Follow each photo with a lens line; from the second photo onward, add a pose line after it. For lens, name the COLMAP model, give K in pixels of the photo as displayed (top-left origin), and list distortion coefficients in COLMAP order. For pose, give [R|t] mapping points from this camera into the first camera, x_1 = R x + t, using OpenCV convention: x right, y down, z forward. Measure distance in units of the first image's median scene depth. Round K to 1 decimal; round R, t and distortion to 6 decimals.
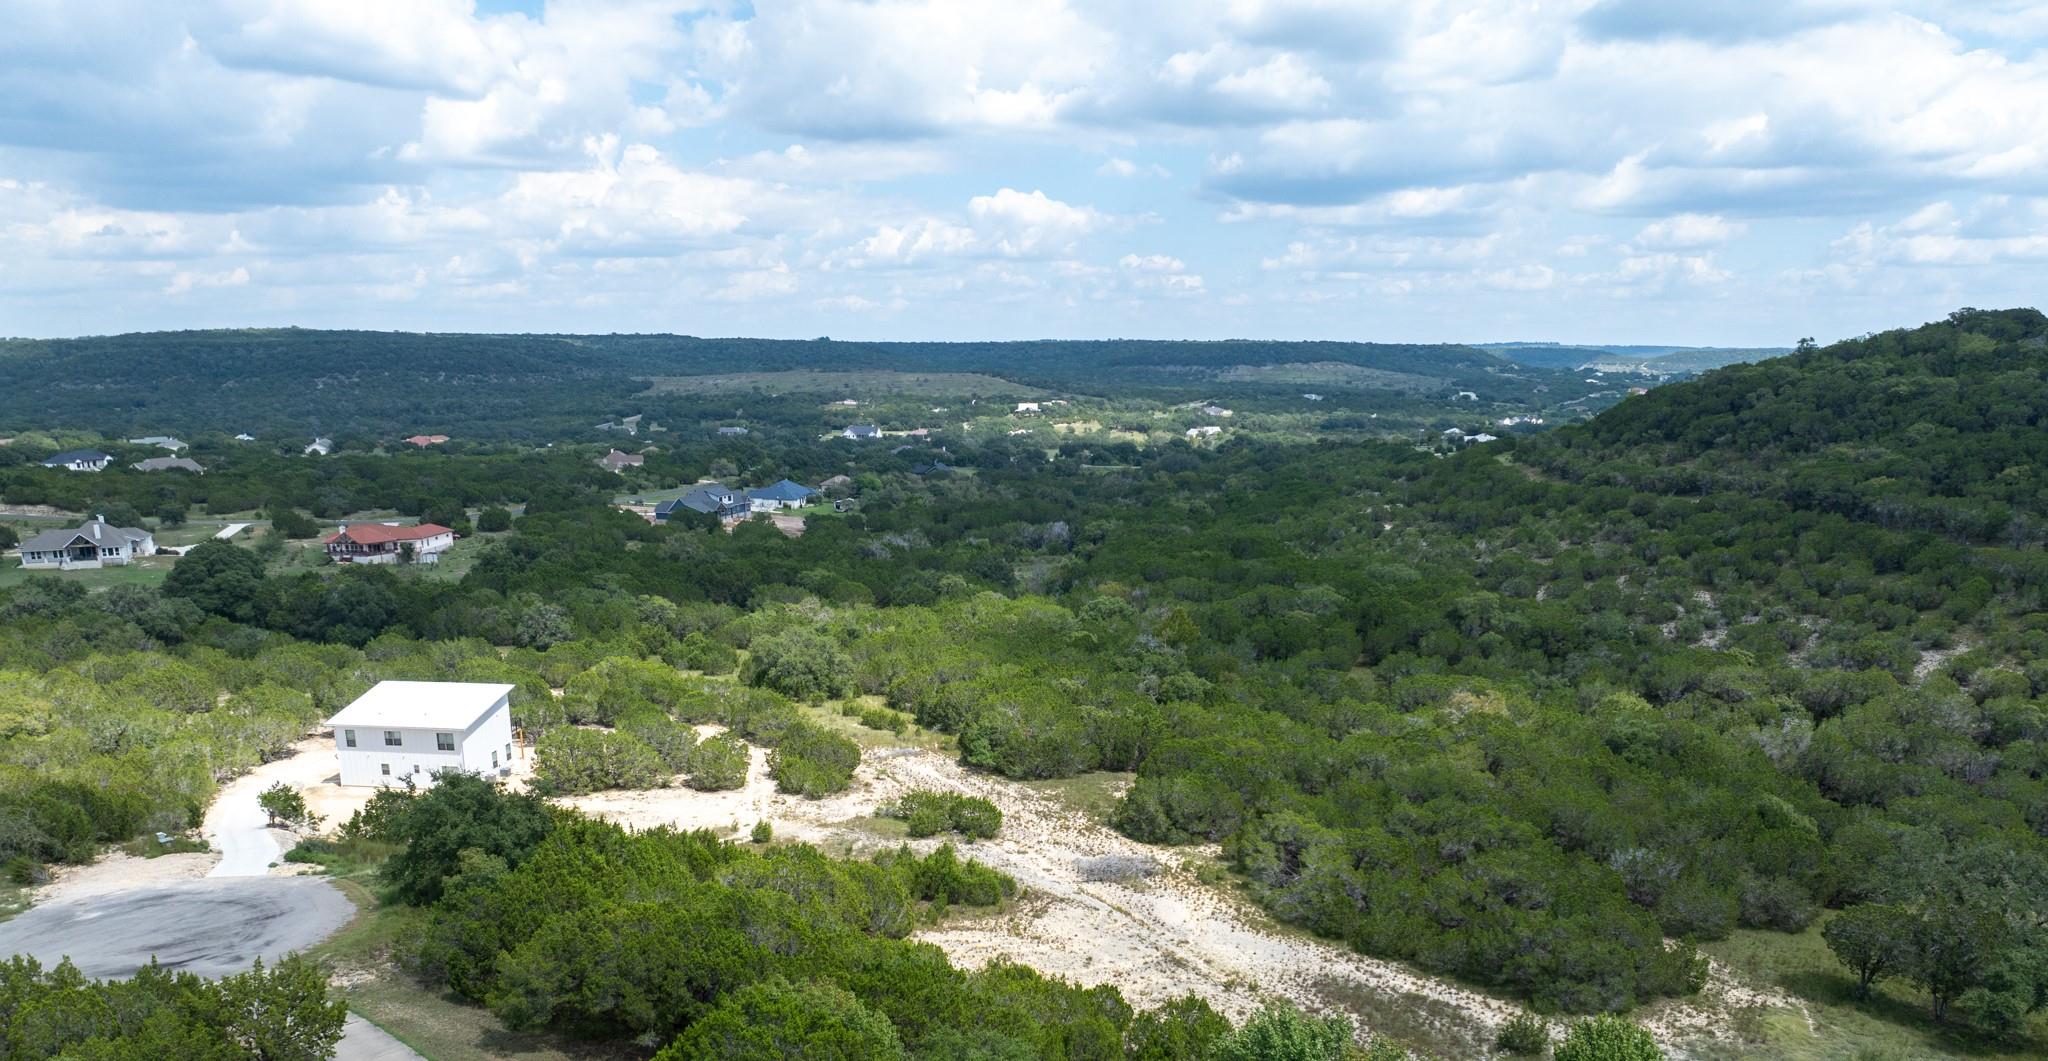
lens RADIAL K [[1436.7, 0, 1026.4], [0, 1436.7, 761.7], [0, 0, 1]] dist [-0.039019, -0.001275]
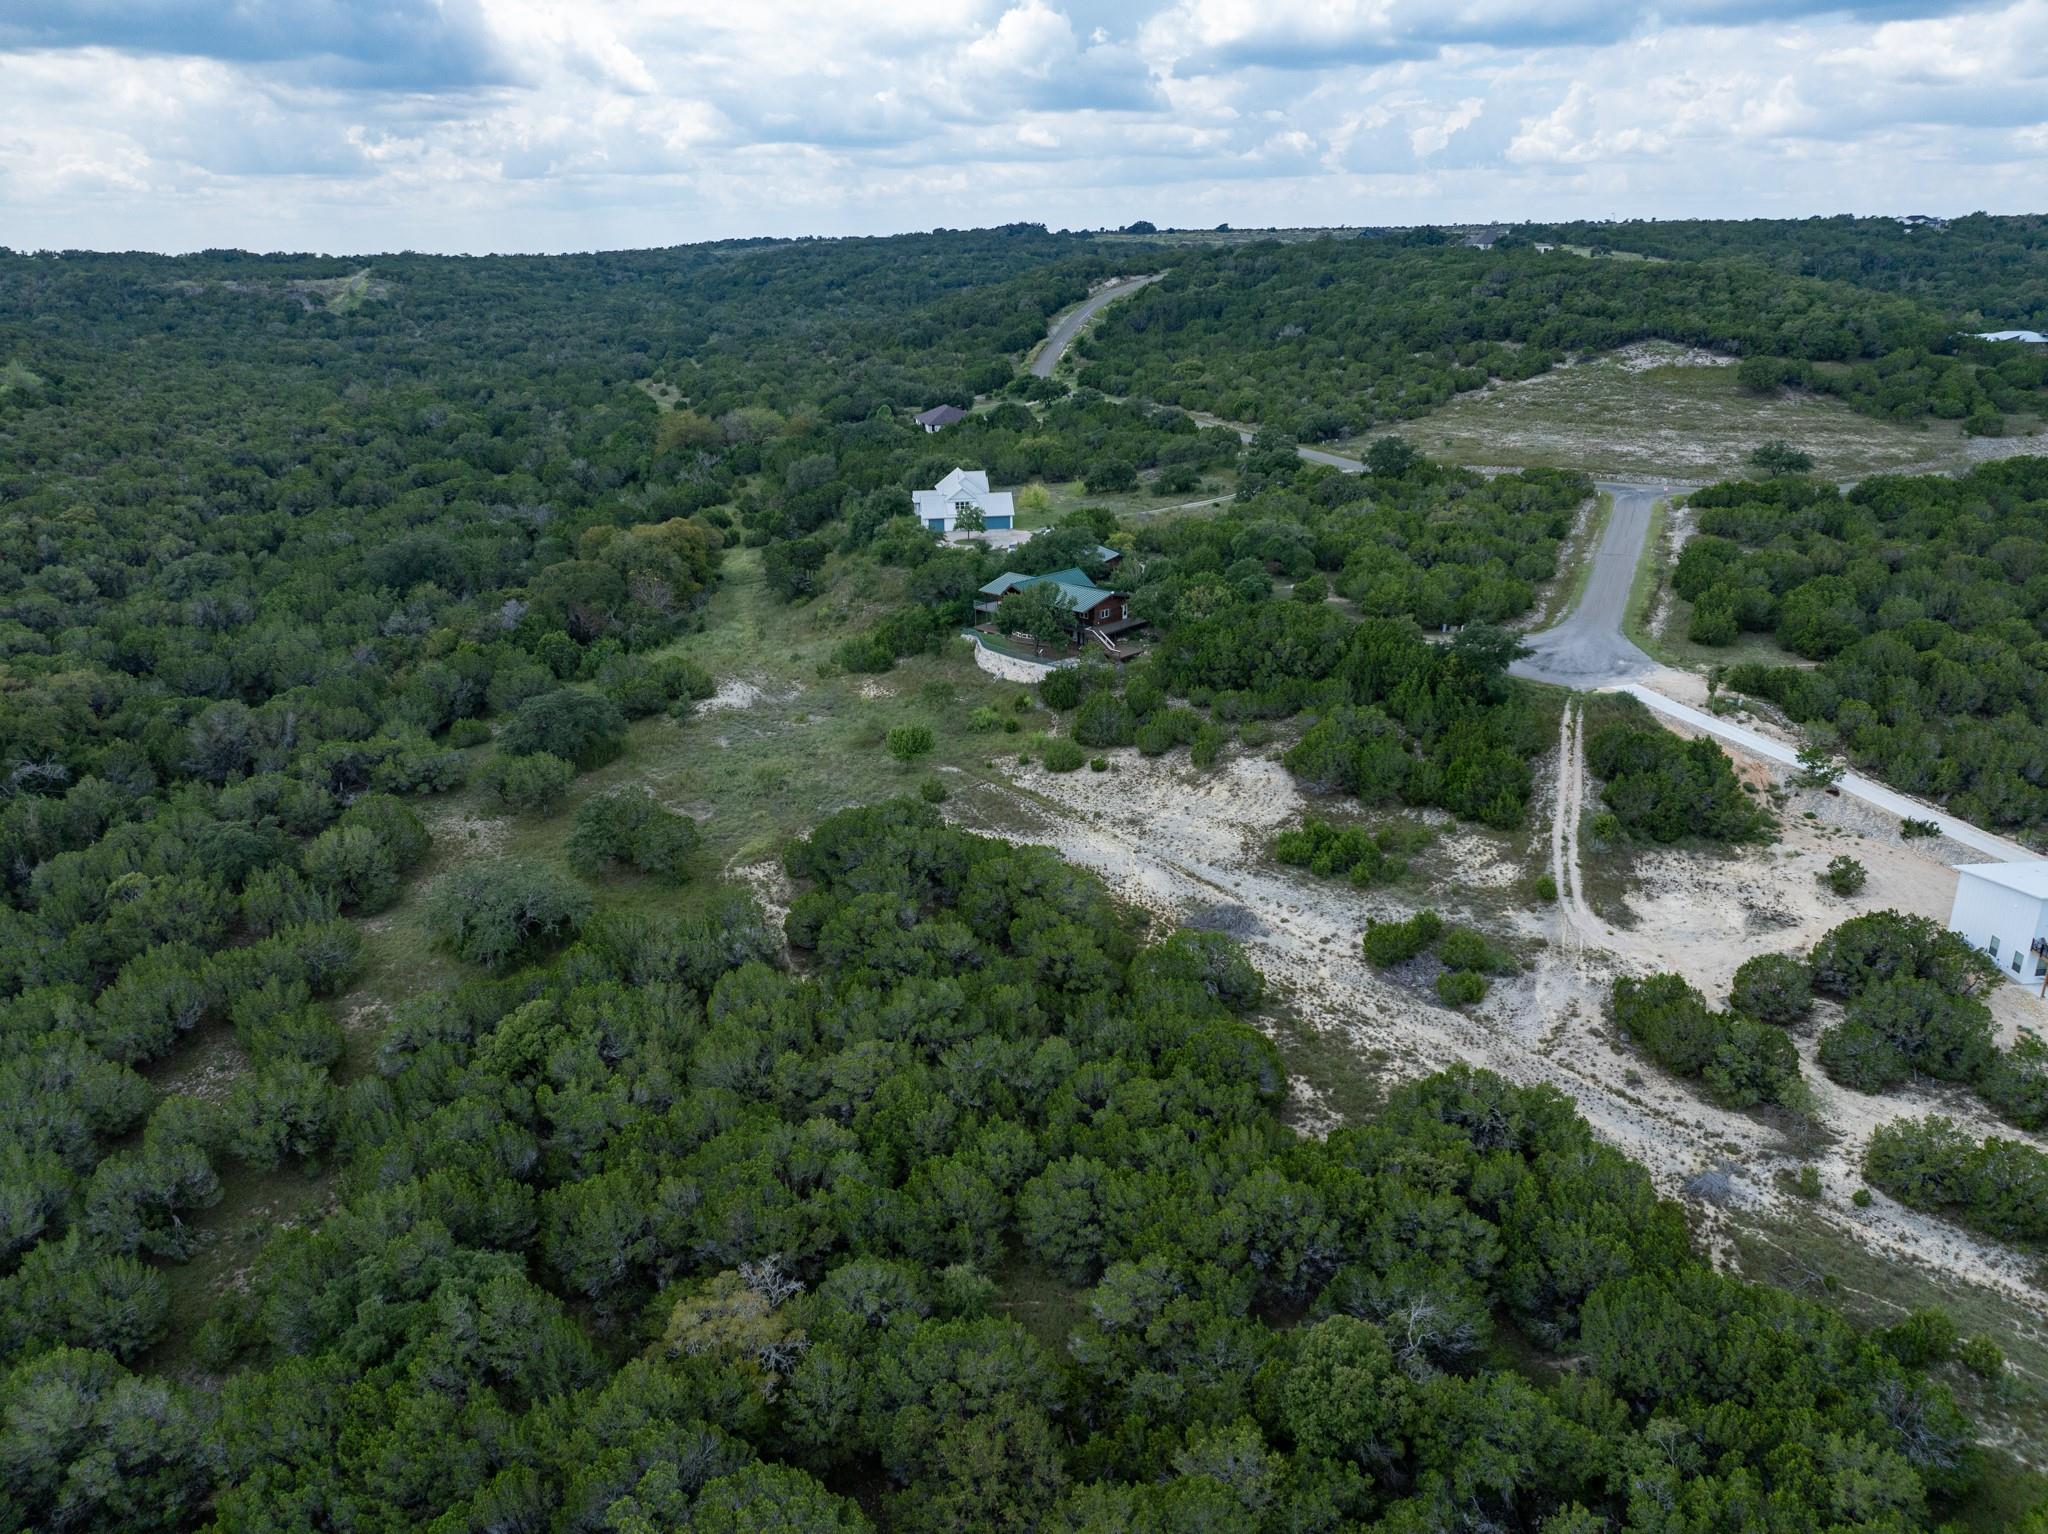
lens RADIAL K [[1440.2, 0, 1027.2], [0, 1440.2, 738.0], [0, 0, 1]] dist [-0.040521, 0.001599]
pose [[-0.982833, 0.074969, -0.168580, 0.237020], [-0.035203, 0.820734, 0.570225, -0.408275], [0.181108, 0.566370, -0.804005, 1.092521]]
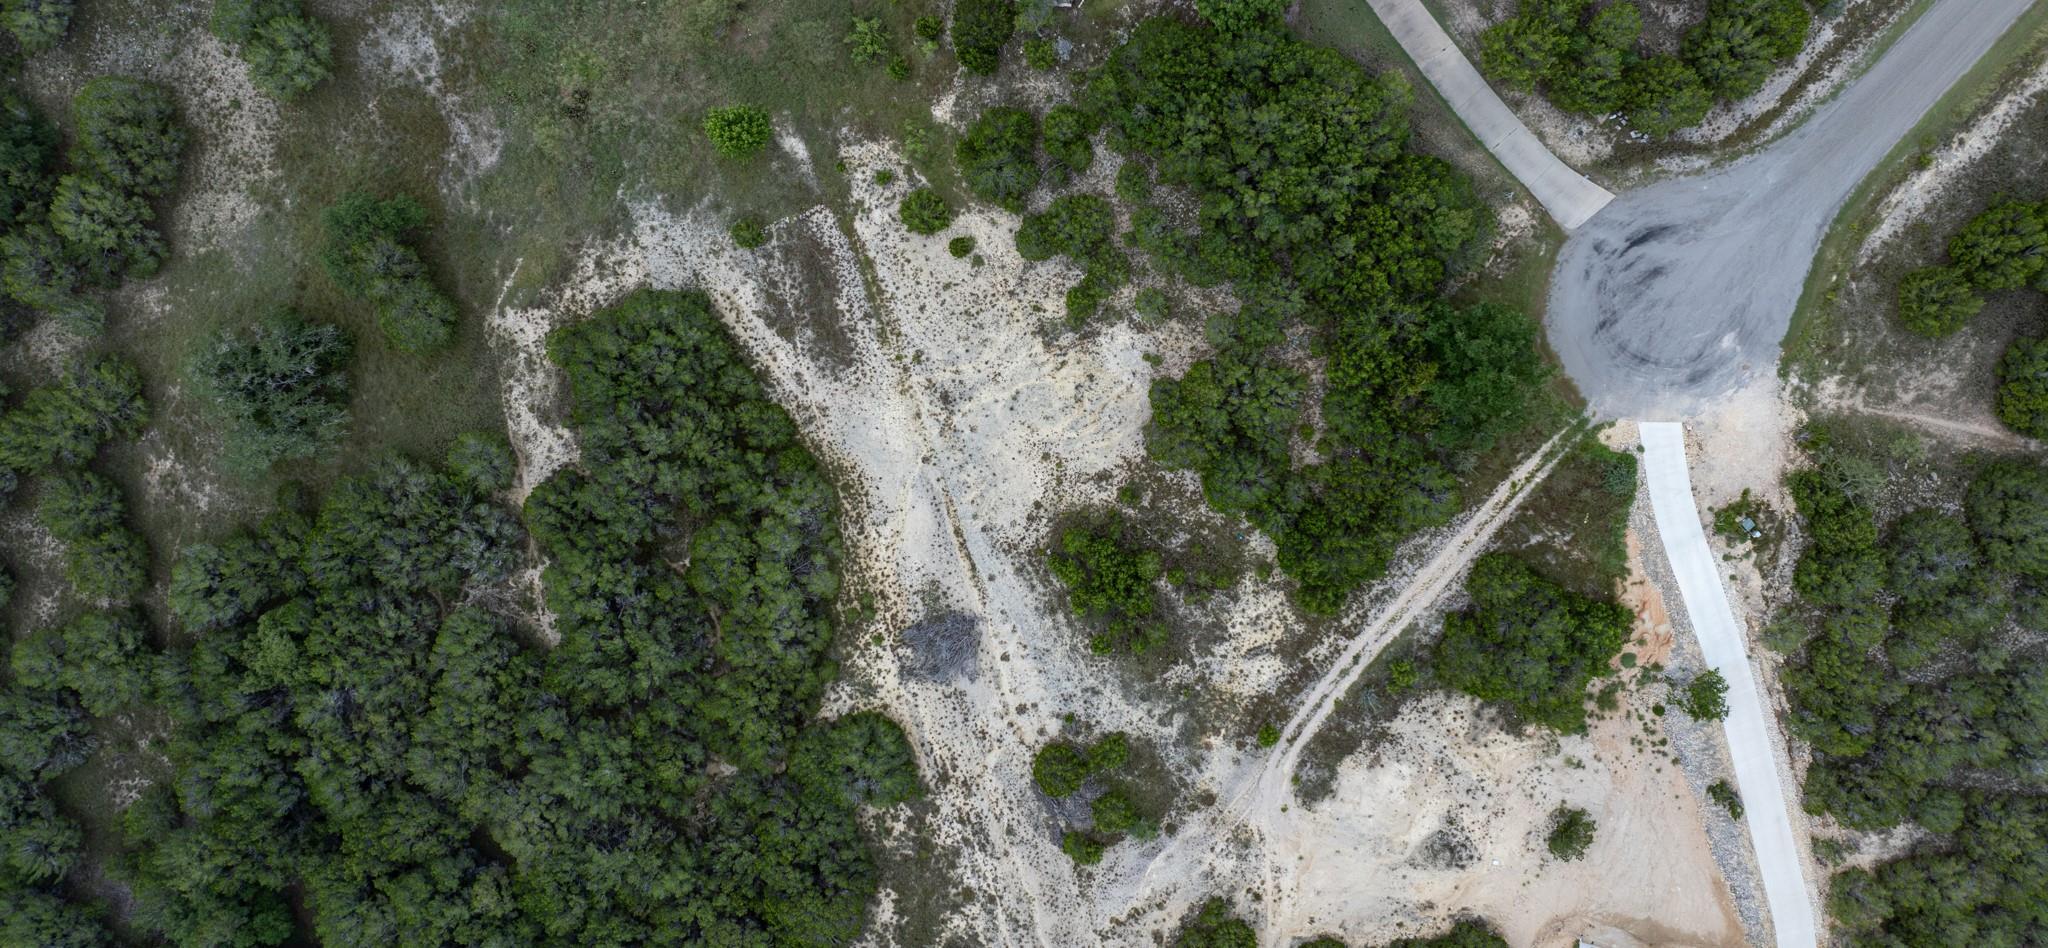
lens RADIAL K [[1432.1, 0, 1034.6], [0, 1432.1, 379.2], [0, 0, 1]] dist [-0.033905, -0.009941]
pose [[-0.989822, -0.141283, 0.017099, 0.002379], [0.056524, -0.280022, 0.958328, -0.556975], [-0.130608, 0.949540, 0.285158, 0.300731]]
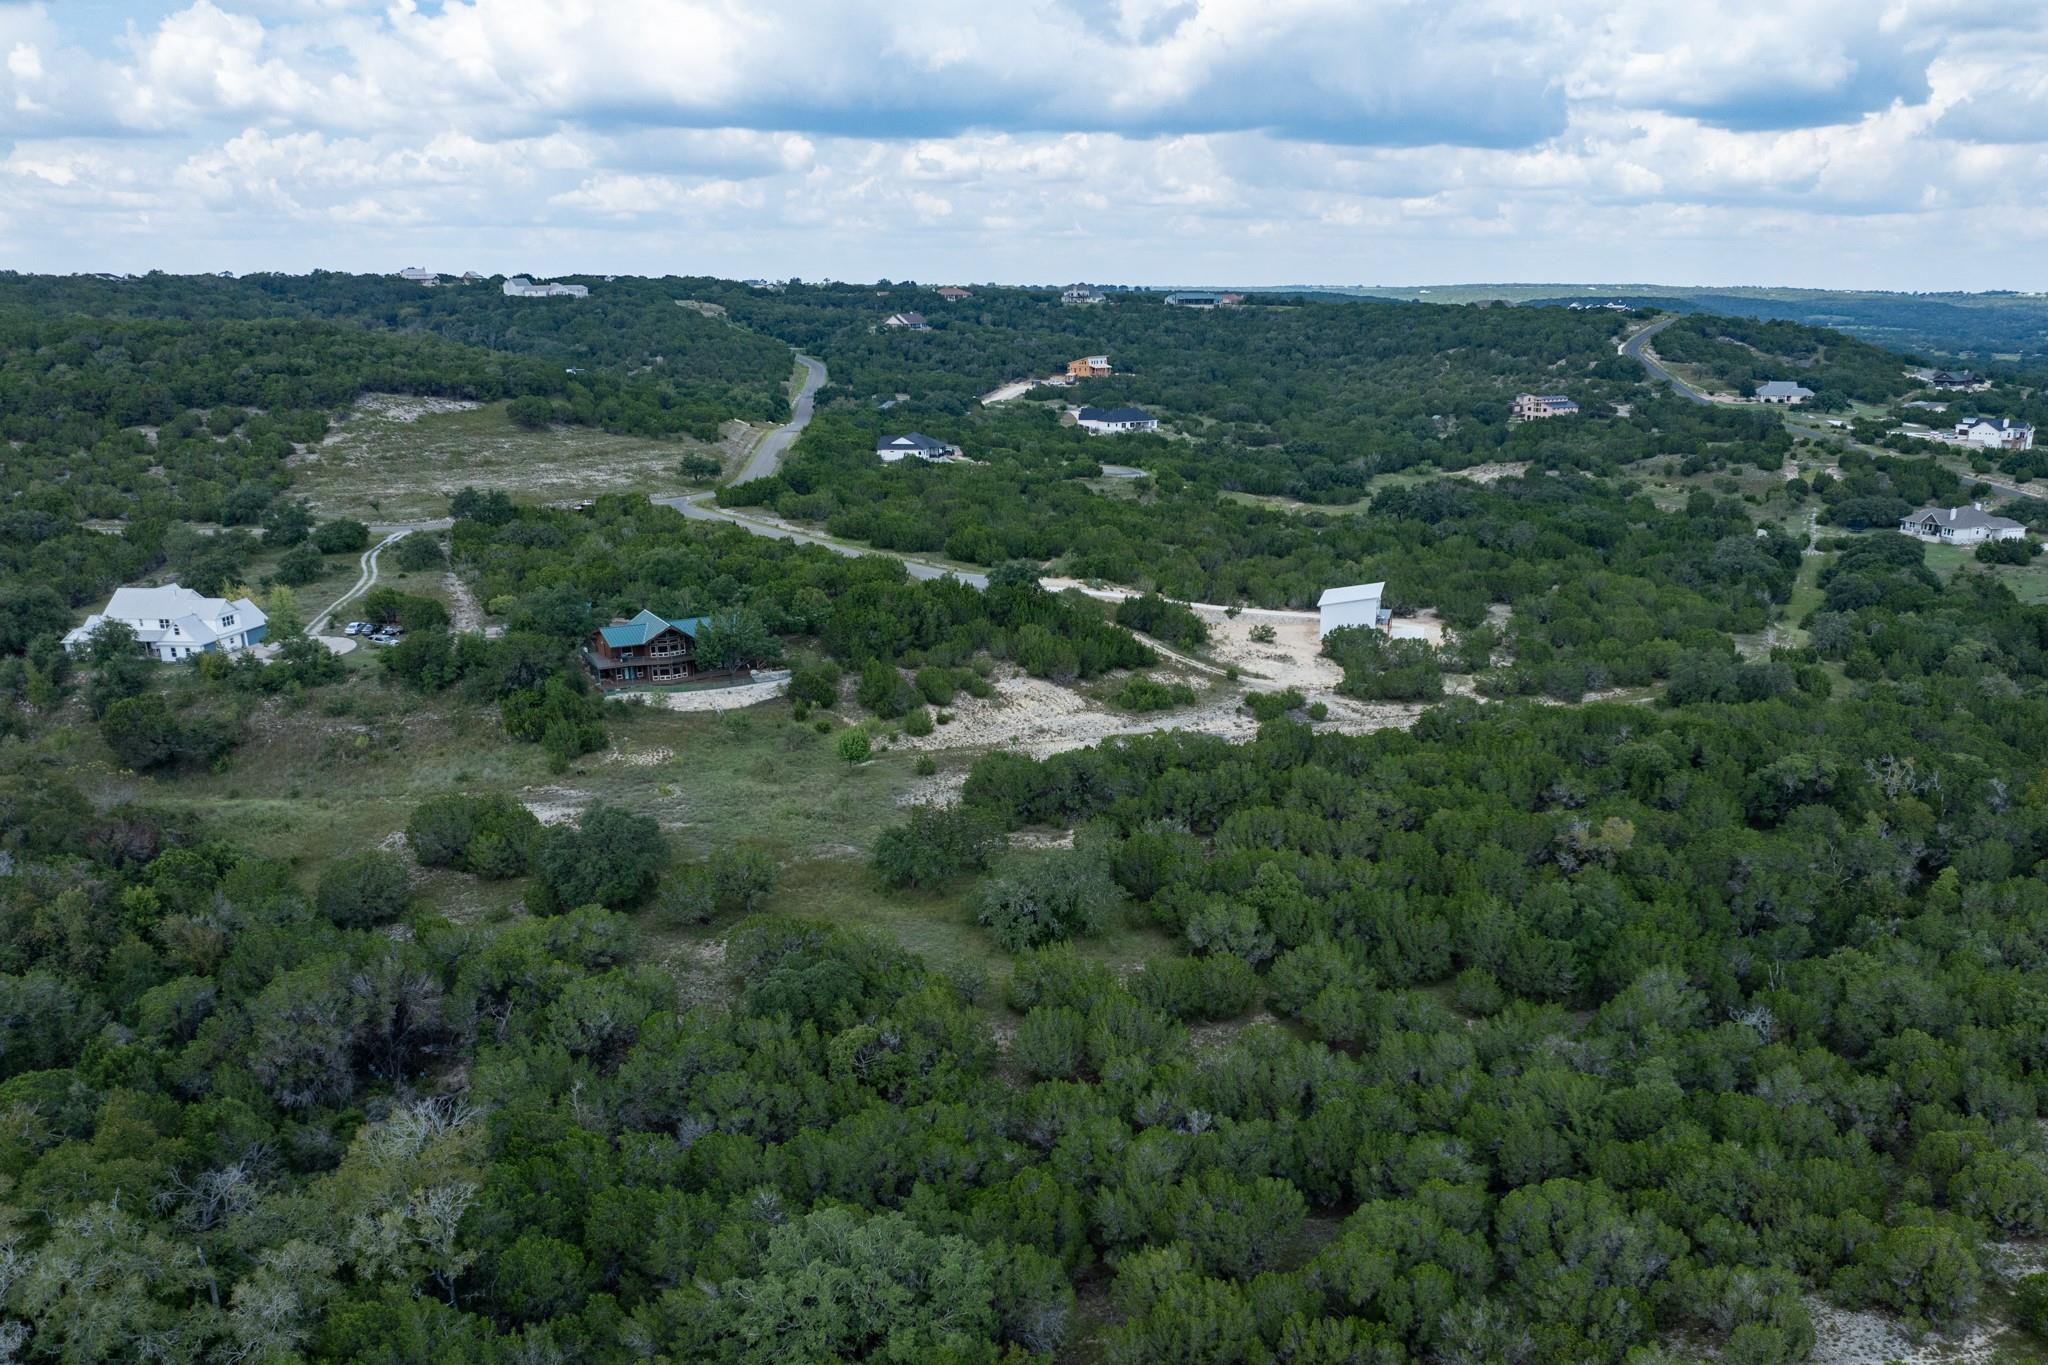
lens RADIAL K [[1586.6, 0, 1122.4], [0, 1586.6, 814.4], [0, 0, 1]] dist [-0.040739, -0.000256]
pose [[-0.081536, 0.316813, -0.944977, 1.127969], [-0.275912, 0.903904, 0.326849, -0.258935], [0.957718, 0.287380, 0.013712, 0.559737]]
